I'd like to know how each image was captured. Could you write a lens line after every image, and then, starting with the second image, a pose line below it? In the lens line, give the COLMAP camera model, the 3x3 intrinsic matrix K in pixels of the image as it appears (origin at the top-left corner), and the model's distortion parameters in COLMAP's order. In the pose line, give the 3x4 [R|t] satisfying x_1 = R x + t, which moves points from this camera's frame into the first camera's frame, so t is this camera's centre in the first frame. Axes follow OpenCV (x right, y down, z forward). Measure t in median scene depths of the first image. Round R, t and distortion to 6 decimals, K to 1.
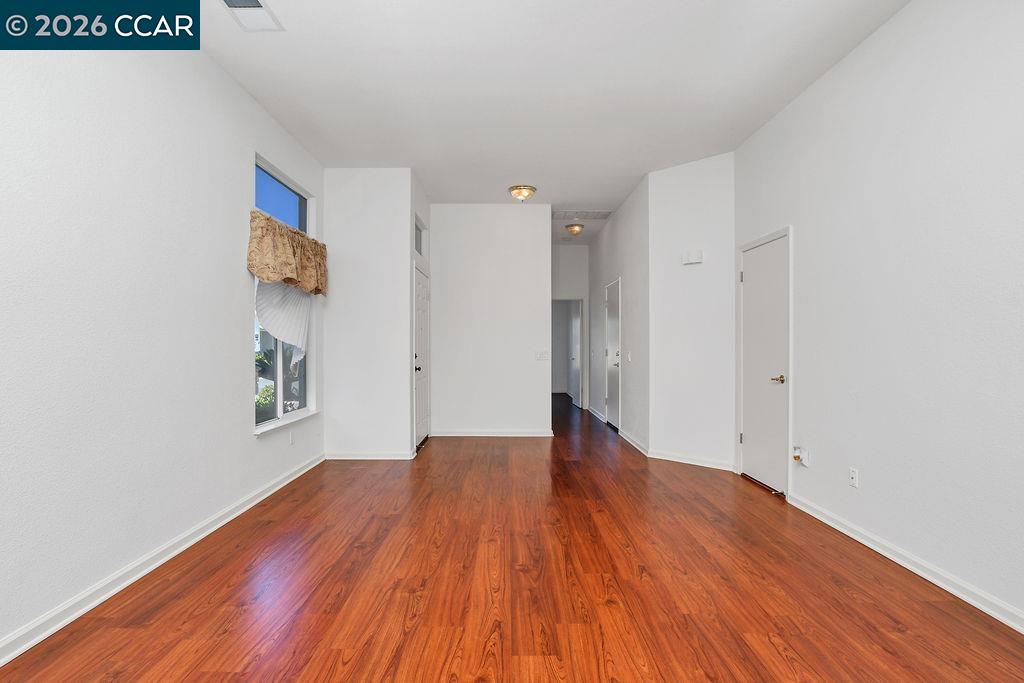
lens RADIAL K [[481.5, 0, 513.7], [0, 481.5, 345.7], [0, 0, 1]] dist [-0.002395, -0.000080]
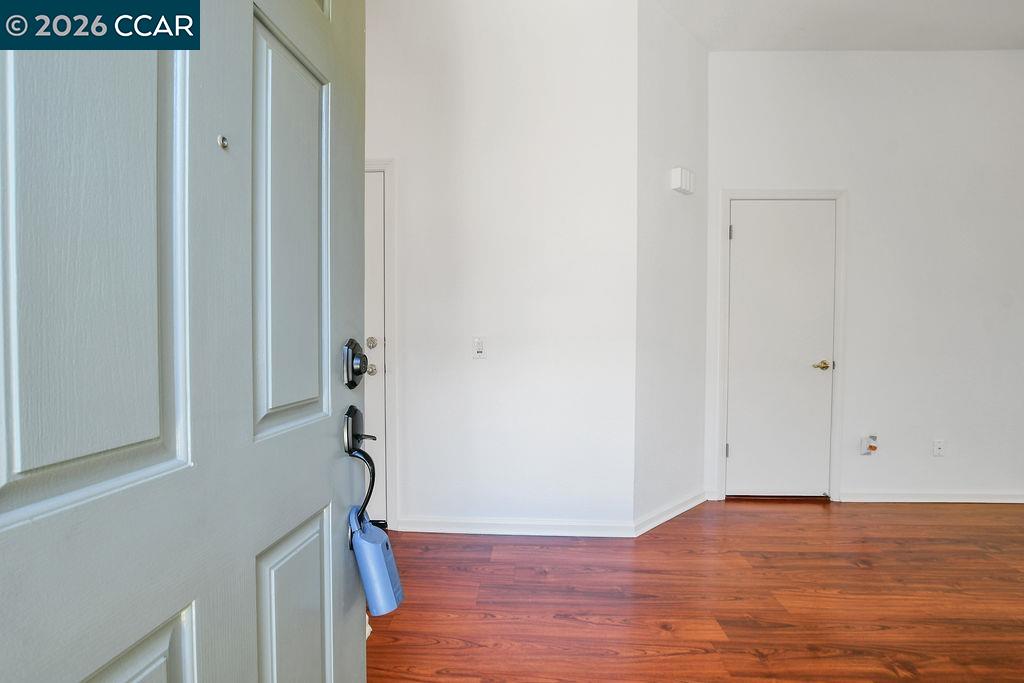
lens RADIAL K [[481.5, 0, 513.7], [0, 481.5, 345.7], [0, 0, 1]] dist [-0.002395, -0.000080]
pose [[0.047508, -0.019608, 0.998678, -0.336604], [-0.004335, 0.999794, 0.019836, 0.019219], [-0.998861, -0.005272, 0.047414, 1.518492]]
